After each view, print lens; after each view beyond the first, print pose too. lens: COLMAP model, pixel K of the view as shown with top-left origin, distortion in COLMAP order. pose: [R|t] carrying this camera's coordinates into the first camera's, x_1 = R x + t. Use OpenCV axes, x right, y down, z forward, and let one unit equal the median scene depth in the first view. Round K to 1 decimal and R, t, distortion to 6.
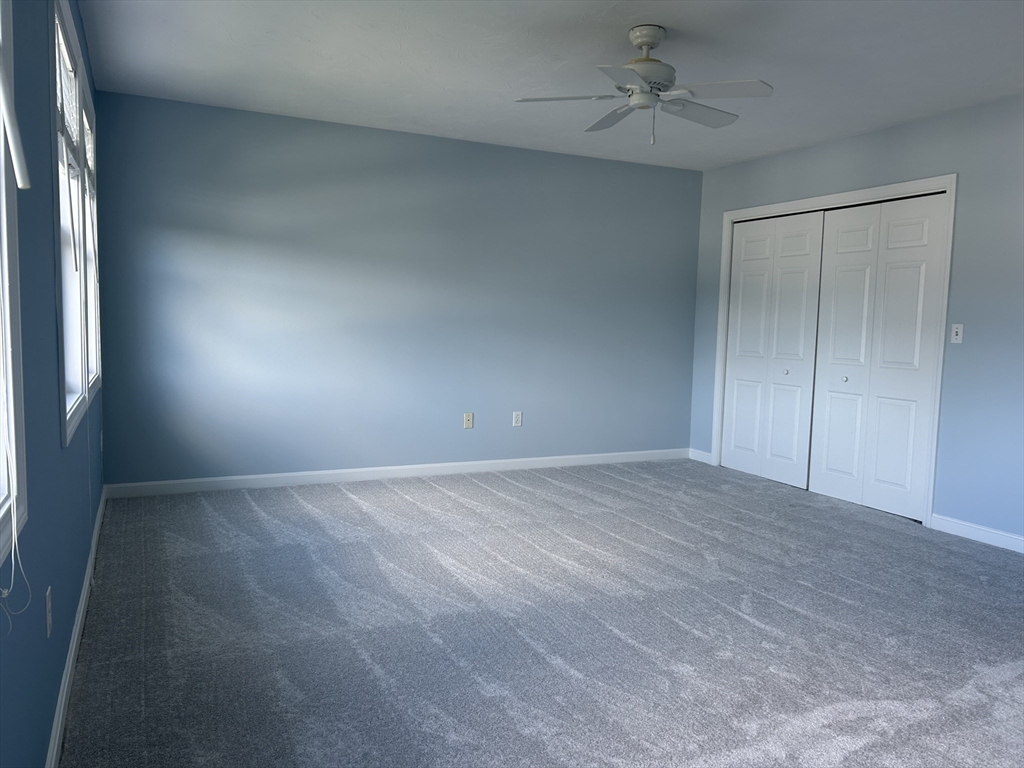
lens RADIAL K [[766.7, 0, 508.8], [0, 766.7, 384.1], [0, 0, 1]] dist [0.007798, -0.001638]
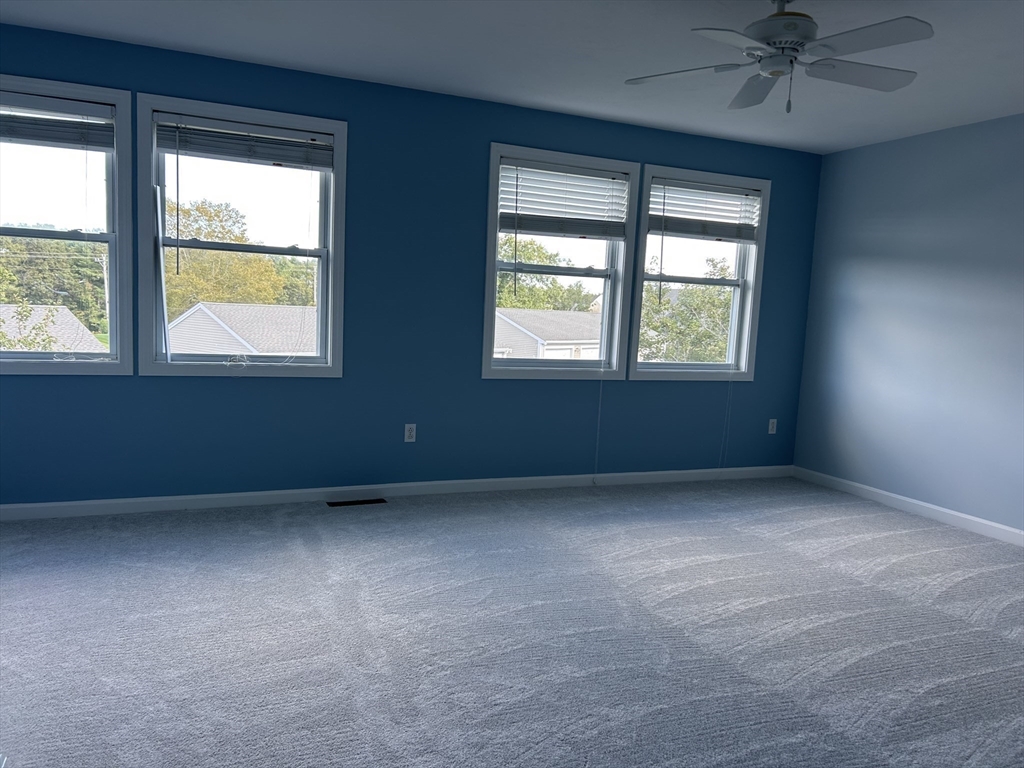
lens RADIAL K [[766.7, 0, 508.9], [0, 766.7, 386.5], [0, 0, 1]] dist [0.007798, -0.001638]
pose [[-0.022327, 0.086450, -0.996006, 0.772630], [-0.137287, 0.986551, 0.088707, -0.046021], [0.990280, 0.138719, -0.010158, 0.562925]]
